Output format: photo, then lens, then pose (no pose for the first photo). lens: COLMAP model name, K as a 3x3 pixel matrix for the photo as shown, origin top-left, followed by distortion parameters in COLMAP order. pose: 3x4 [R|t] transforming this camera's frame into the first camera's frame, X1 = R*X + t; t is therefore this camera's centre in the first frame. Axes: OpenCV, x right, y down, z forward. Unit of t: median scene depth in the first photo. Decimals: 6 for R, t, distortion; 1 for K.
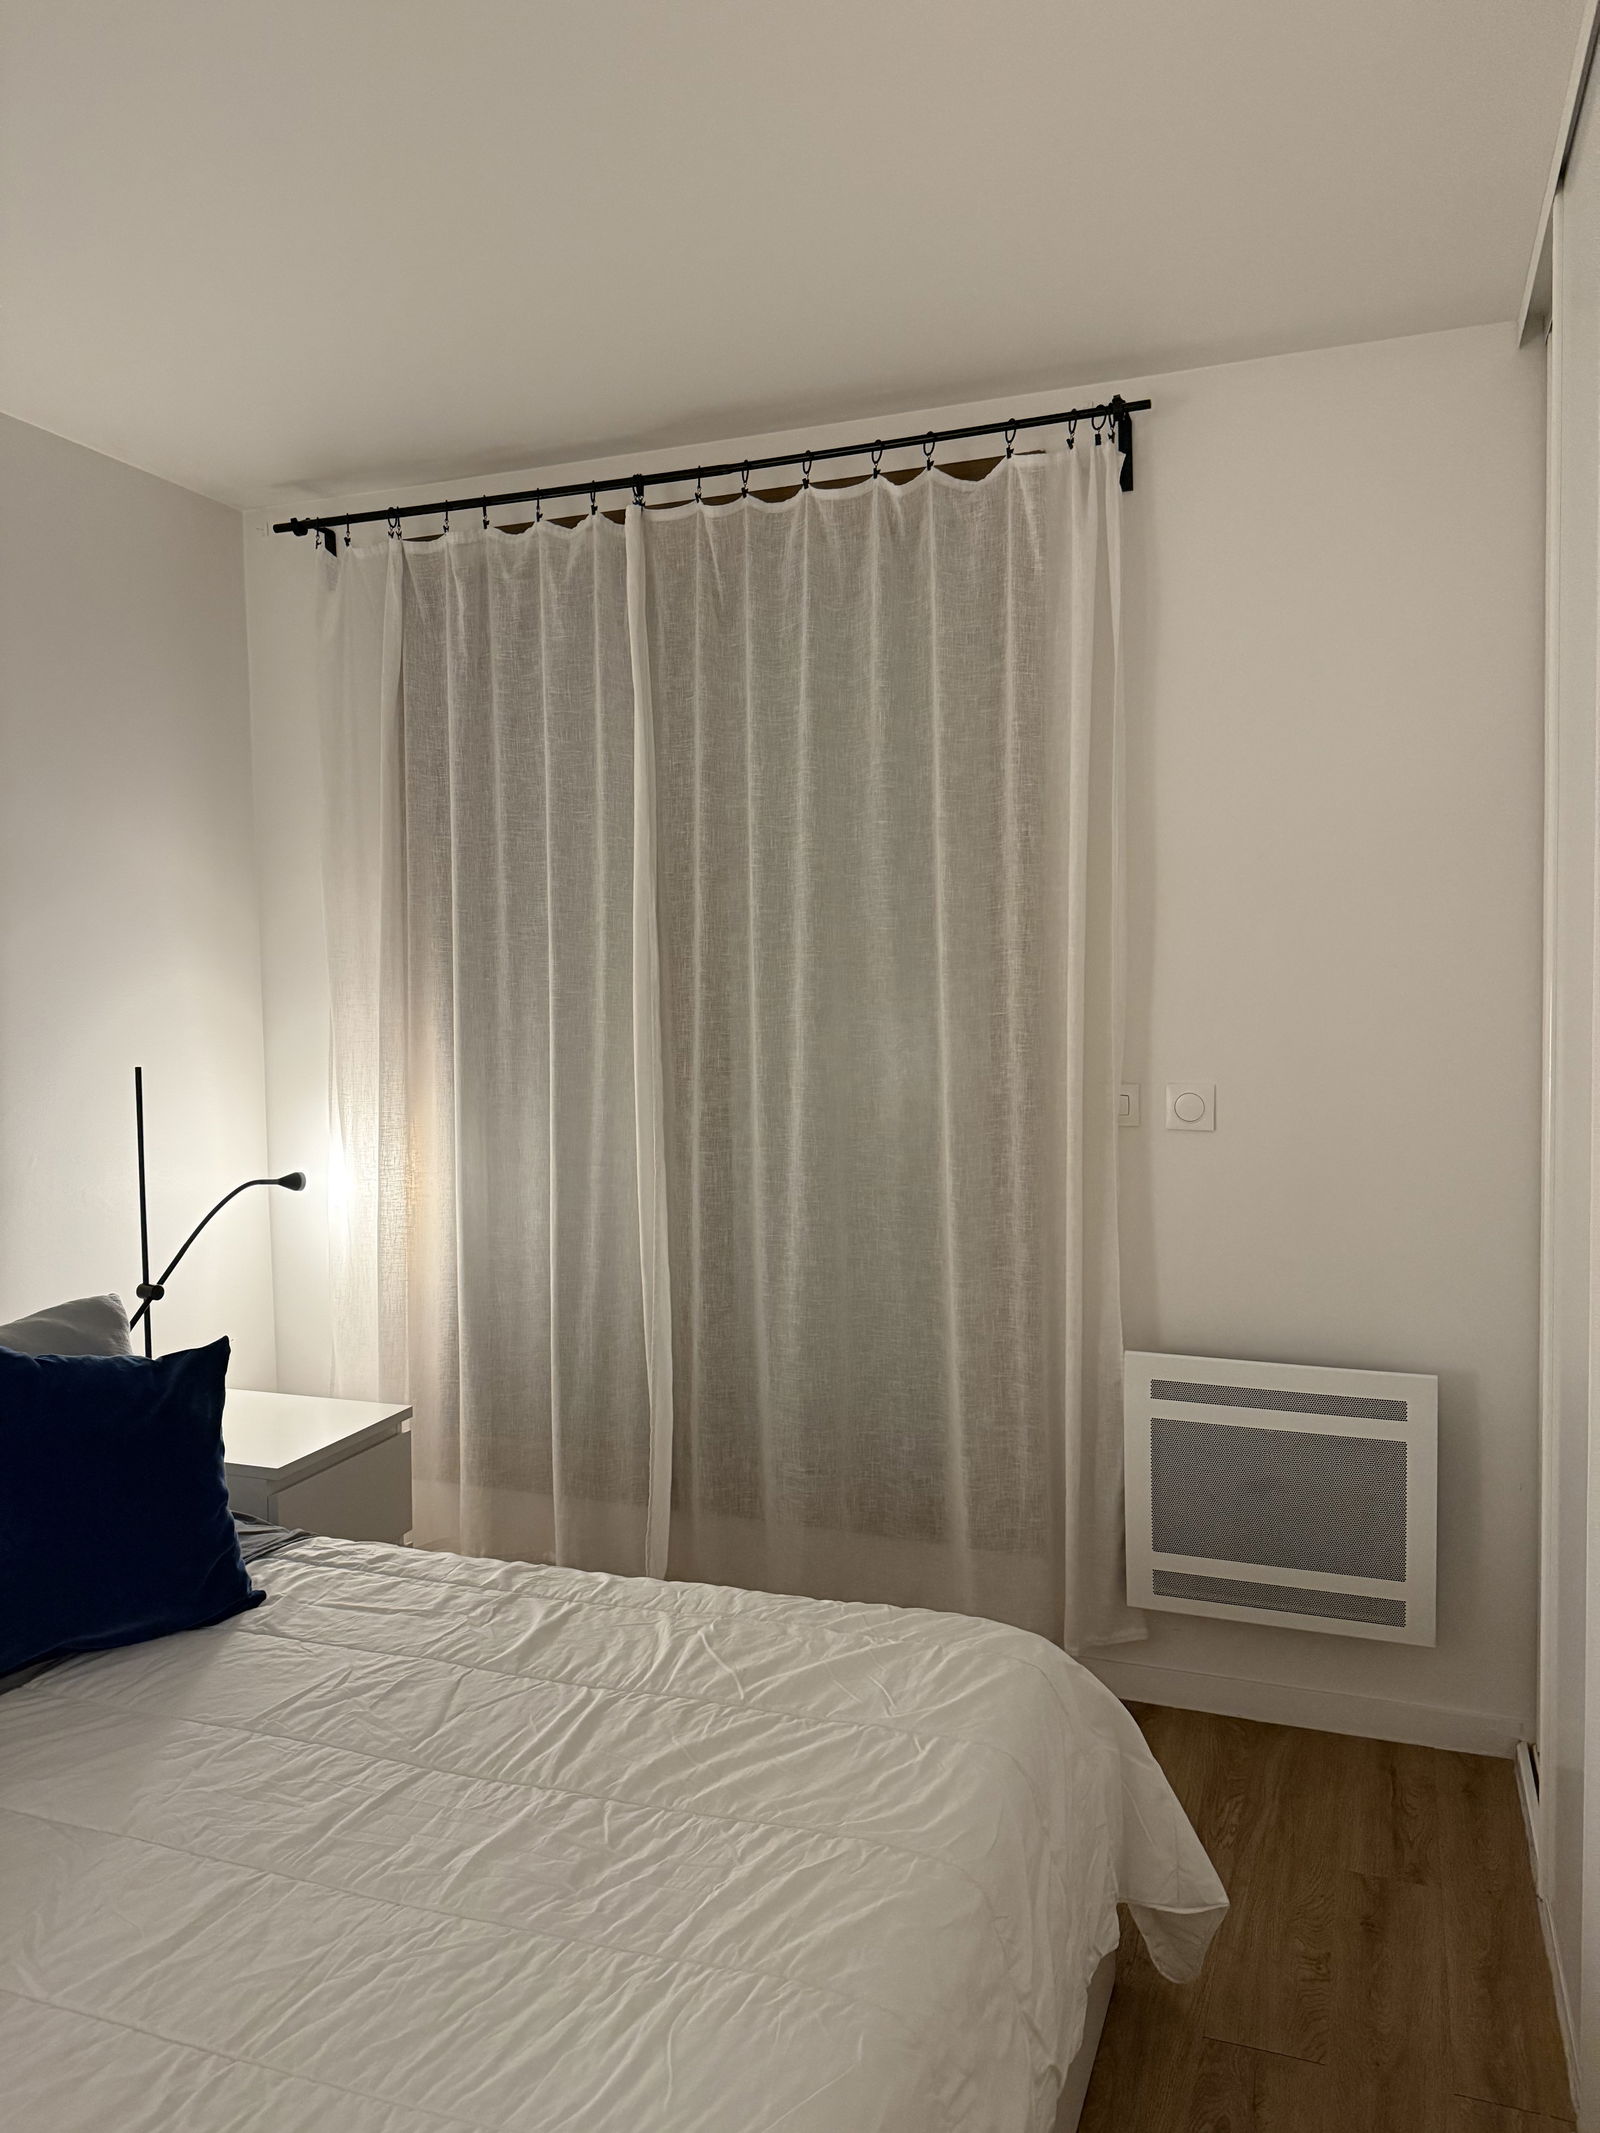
lens RADIAL K [[1495.8, 0, 804.6], [0, 1495.8, 1027.2], [0, 0, 1]] dist [0.015446, -0.007447]
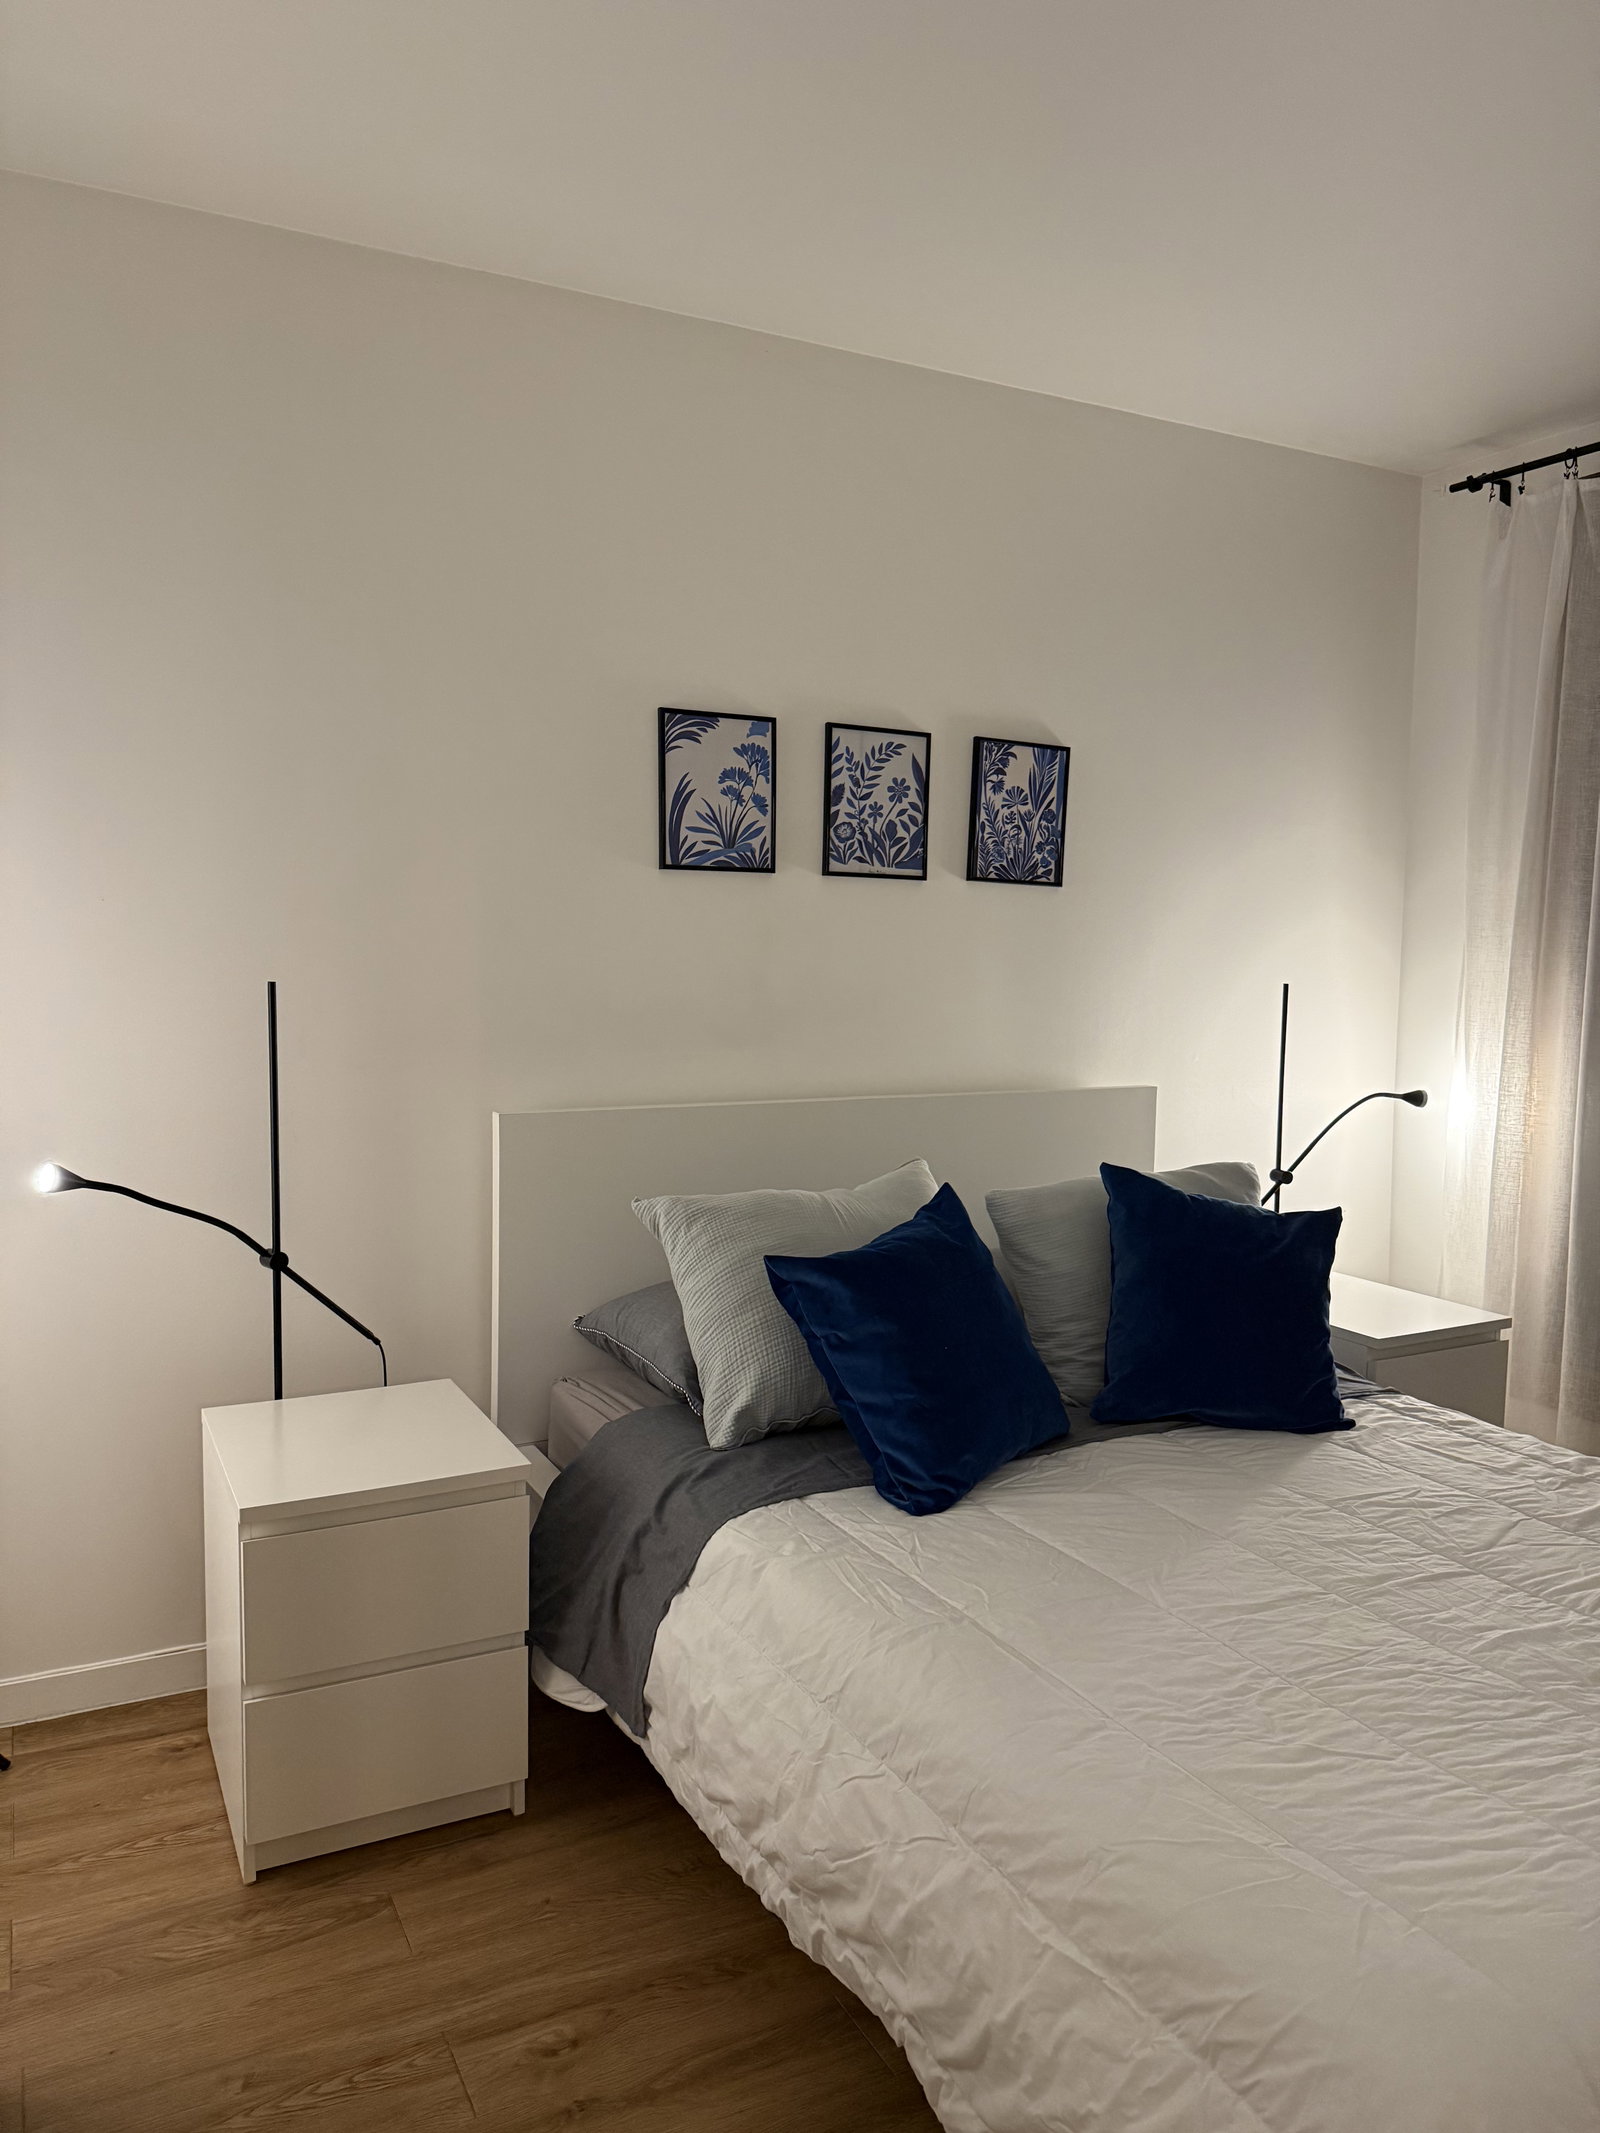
lens RADIAL K [[1510.1, 0, 800.0], [0, 1510.1, 1066.5], [0, 0, 1]] dist [0.091806, -0.138987]
pose [[0.739639, 0.081558, -0.668044, 0.091304], [-0.055403, 0.996640, 0.060334, 0.050262], [0.670720, -0.007614, 0.741672, -0.166676]]
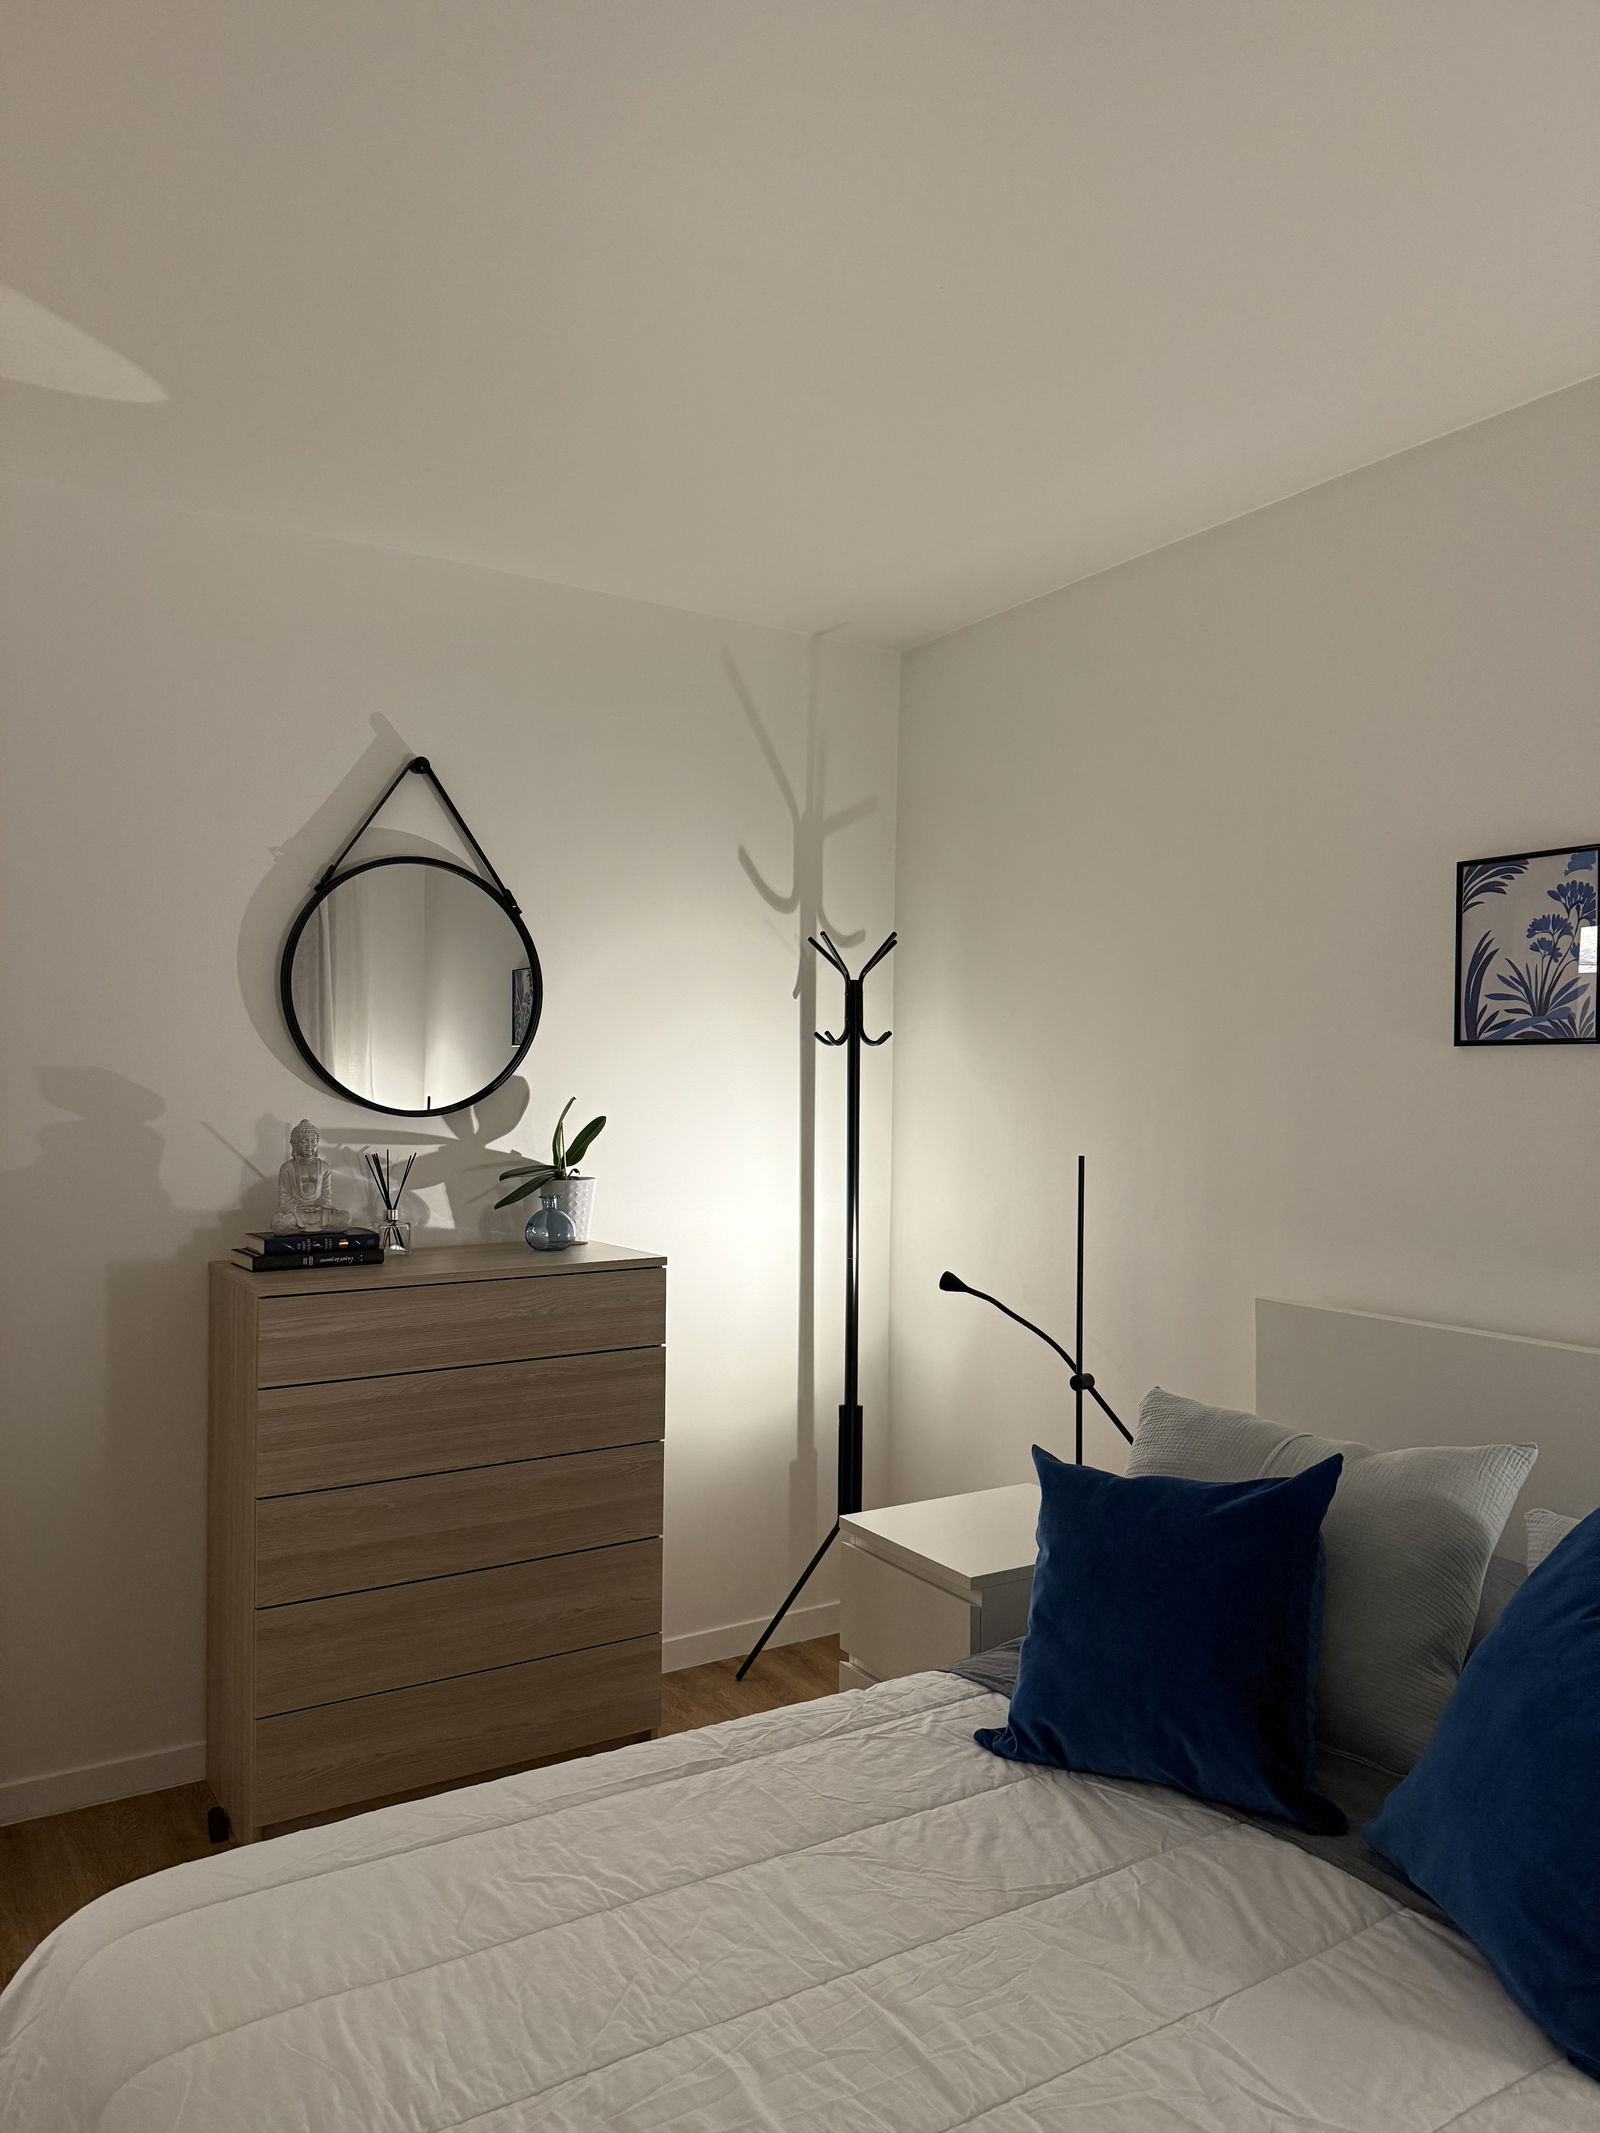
lens RADIAL K [[1510.1, 0, 800.0], [0, 1510.1, 1066.5], [0, 0, 1]] dist [0.091806, -0.138987]
pose [[-0.614260, 0.013075, -0.788995, 0.315290], [-0.027928, 0.998876, 0.038296, -0.051402], [0.788609, 0.045559, -0.613204, 1.066604]]
